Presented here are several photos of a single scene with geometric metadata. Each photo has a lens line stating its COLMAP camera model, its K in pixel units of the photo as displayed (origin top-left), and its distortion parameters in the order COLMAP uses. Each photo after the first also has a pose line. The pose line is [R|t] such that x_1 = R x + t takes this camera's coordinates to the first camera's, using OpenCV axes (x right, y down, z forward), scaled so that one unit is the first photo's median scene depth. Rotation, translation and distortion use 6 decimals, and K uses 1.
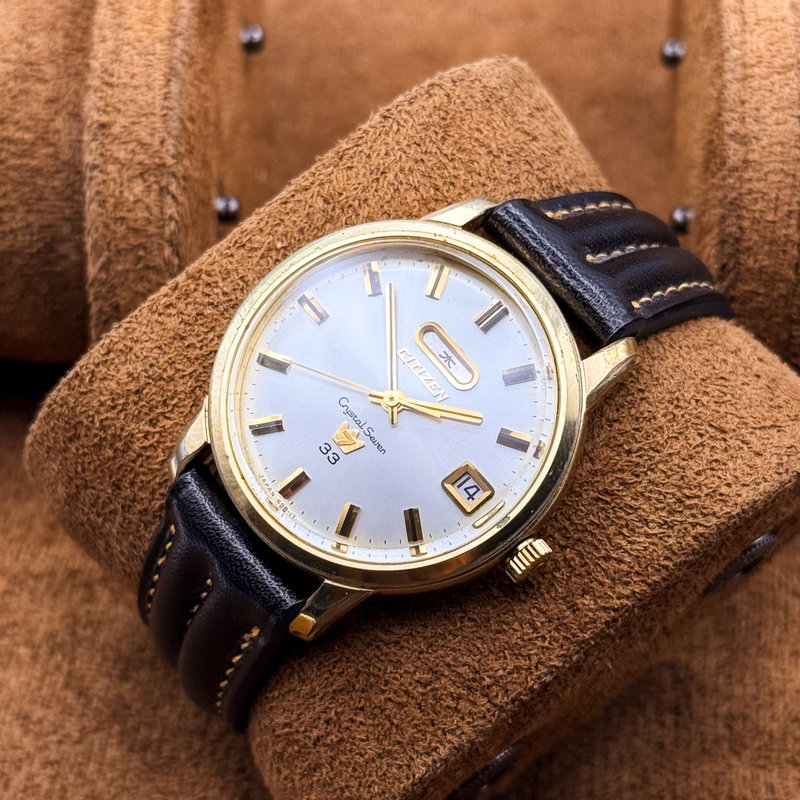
lens RADIAL K [[2227.3, 0, 401.7], [0, 2227.3, 432.9], [0, 0, 1]] dist [0.118122, 1.104323]
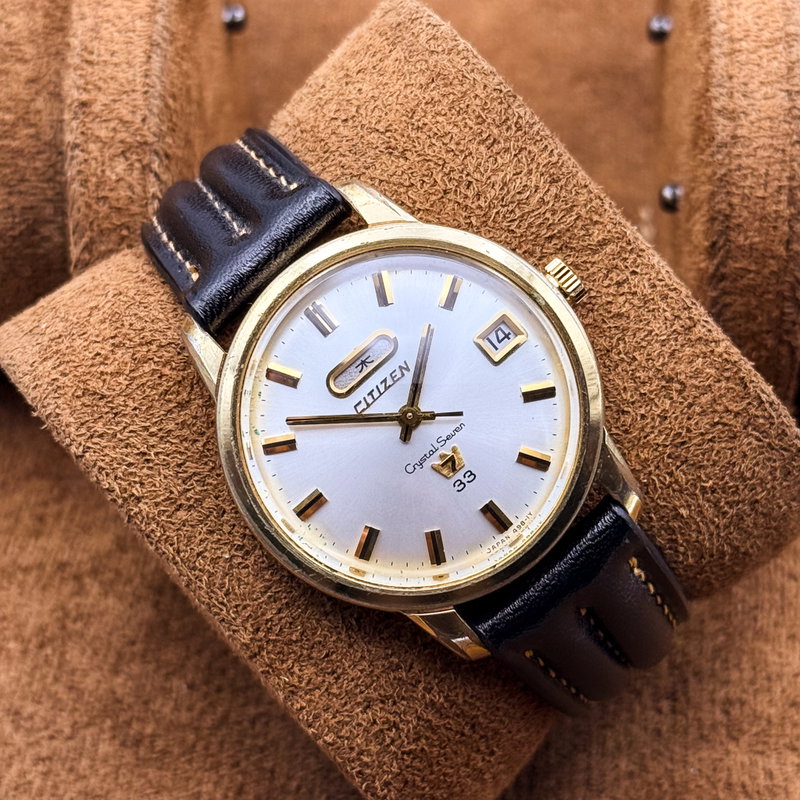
lens RADIAL K [[2227.3, 0, 401.7], [0, 2227.3, 432.9], [0, 0, 1]] dist [0.118122, 1.104323]
pose [[-0.035069, -0.980861, 0.191526, -0.195719], [0.973705, 0.009631, 0.227609, -0.237497], [-0.225097, 0.194472, 0.954731, 0.065794]]
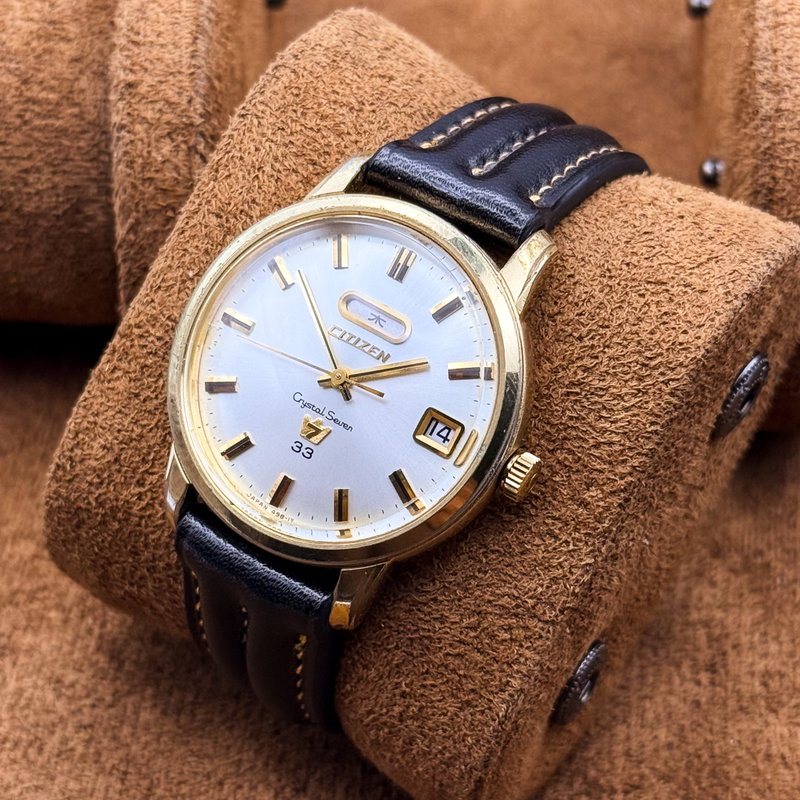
lens RADIAL K [[2227.3, 0, 401.7], [0, 2227.3, 432.9], [0, 0, 1]] dist [0.118122, 1.104323]
pose [[0.926201, -0.367343, -0.084917, 0.096582], [0.369131, 0.929359, 0.005835, 0.012585], [0.076775, -0.036750, 0.996371, -0.003763]]
